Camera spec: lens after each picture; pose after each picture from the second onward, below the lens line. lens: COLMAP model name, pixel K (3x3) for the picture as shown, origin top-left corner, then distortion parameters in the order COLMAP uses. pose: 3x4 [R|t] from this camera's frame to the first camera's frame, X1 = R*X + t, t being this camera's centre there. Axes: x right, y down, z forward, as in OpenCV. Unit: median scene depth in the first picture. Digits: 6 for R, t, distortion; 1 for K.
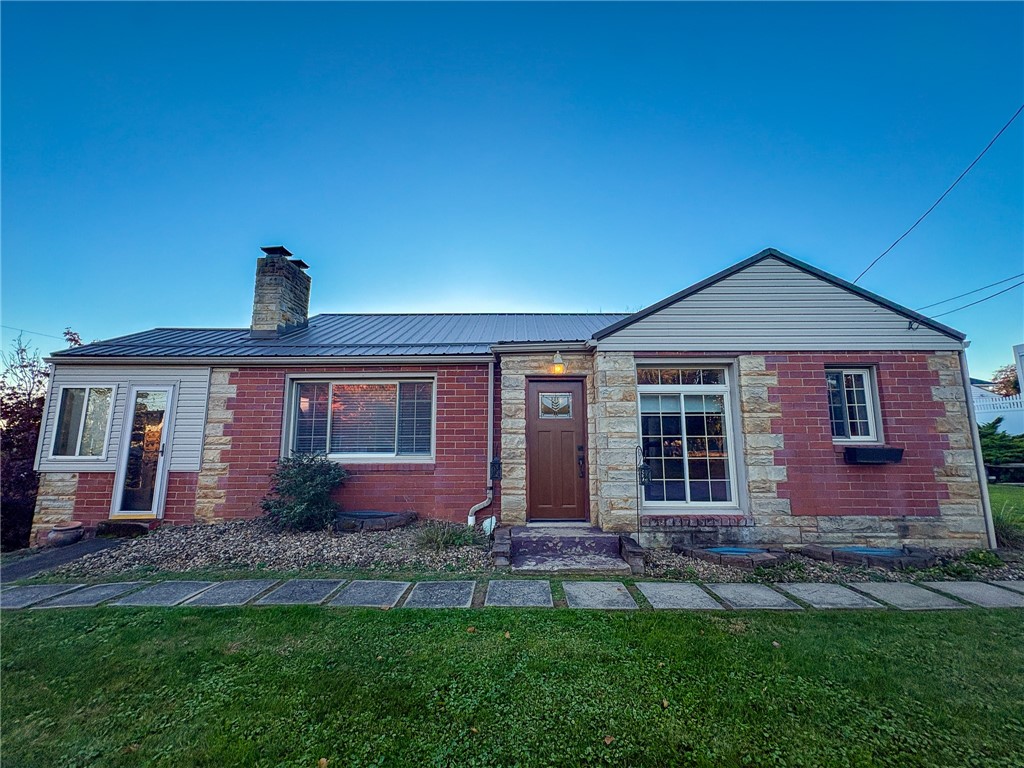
lens RADIAL K [[407.9, 0, 511.8], [0, 407.9, 387.6], [0, 0, 1]] dist [-0.000623, 0.000122]
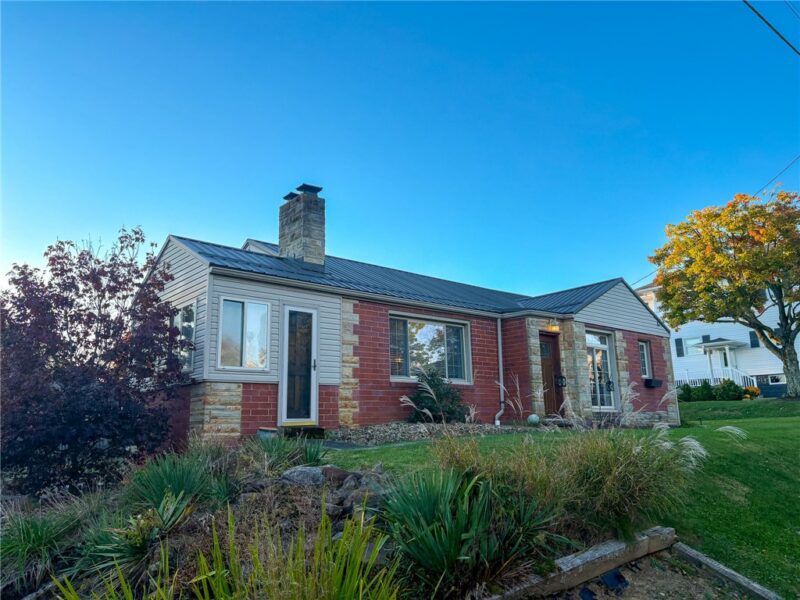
lens RADIAL K [[606.5, 0, 398.9], [0, 606.5, 297.3], [0, 0, 1]] dist [0.066864, -0.003930]
pose [[0.742746, 0.127926, 0.657239, -1.821004], [-0.070070, 0.991040, -0.113712, 0.142680], [-0.665897, 0.038406, 0.745054, -0.422800]]
